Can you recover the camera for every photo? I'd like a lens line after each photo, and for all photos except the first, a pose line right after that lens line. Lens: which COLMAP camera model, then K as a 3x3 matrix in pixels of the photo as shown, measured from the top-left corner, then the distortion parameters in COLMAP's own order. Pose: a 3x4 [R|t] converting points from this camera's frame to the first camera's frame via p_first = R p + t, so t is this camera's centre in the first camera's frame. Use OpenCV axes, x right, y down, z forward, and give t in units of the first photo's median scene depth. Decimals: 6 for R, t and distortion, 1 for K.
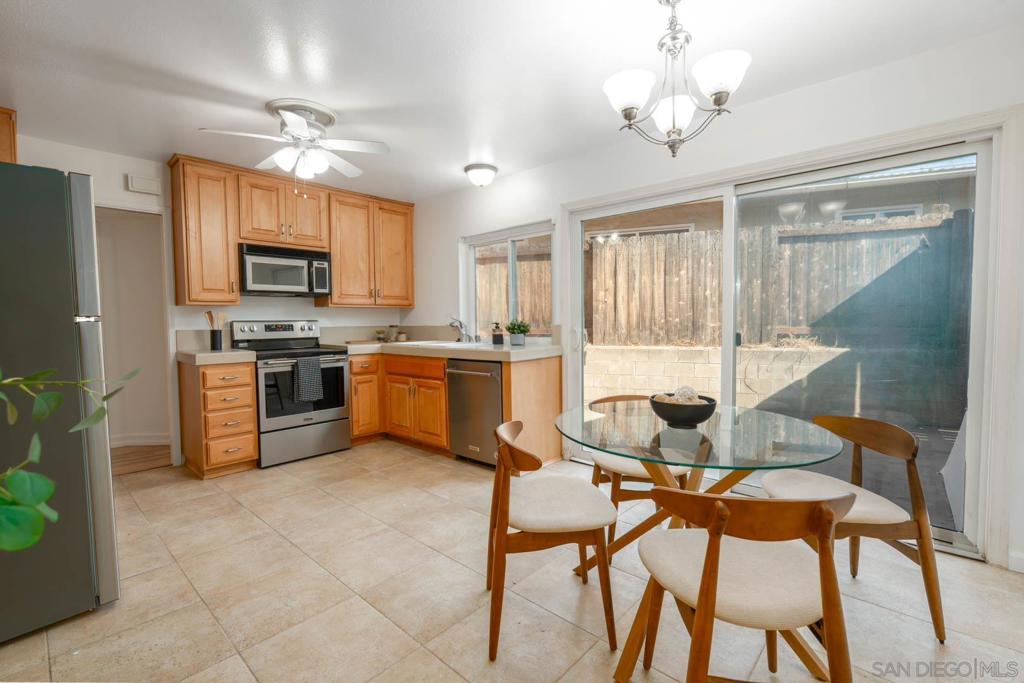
lens RADIAL K [[466.5, 0, 508.7], [0, 466.5, 340.9], [0, 0, 1]] dist [-0.003575, 0.000026]
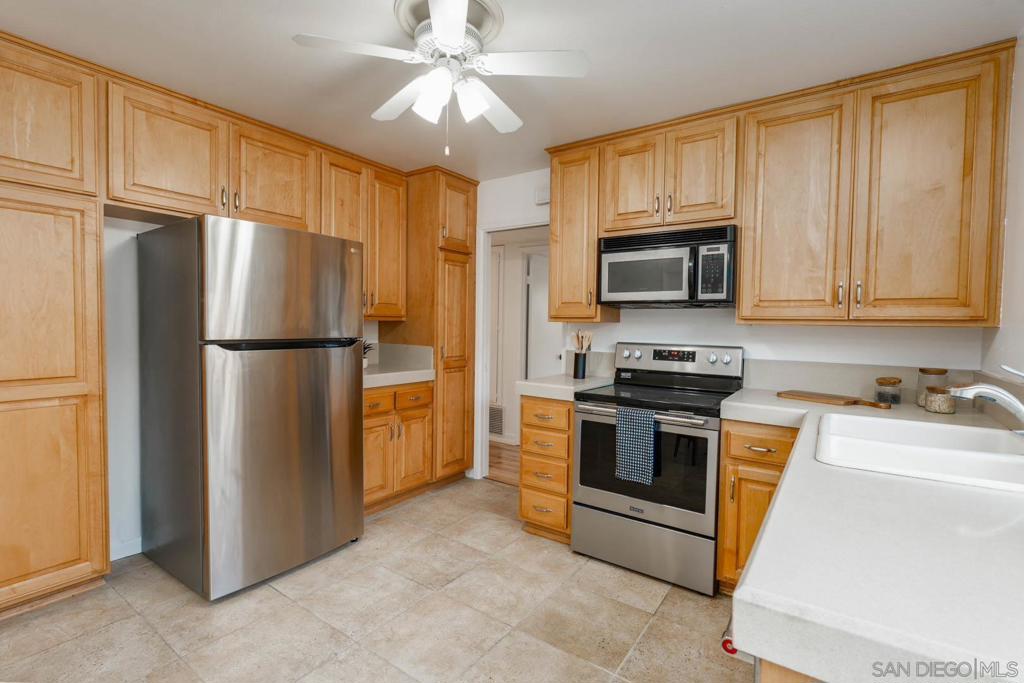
lens RADIAL K [[466.5, 0, 508.7], [0, 466.5, 340.9], [0, 0, 1]] dist [-0.003575, 0.000026]
pose [[0.128962, 0.045008, -0.990628, 0.136040], [-0.064722, 0.997222, 0.036882, -0.060933], [0.989535, 0.059359, 0.131517, 0.713677]]
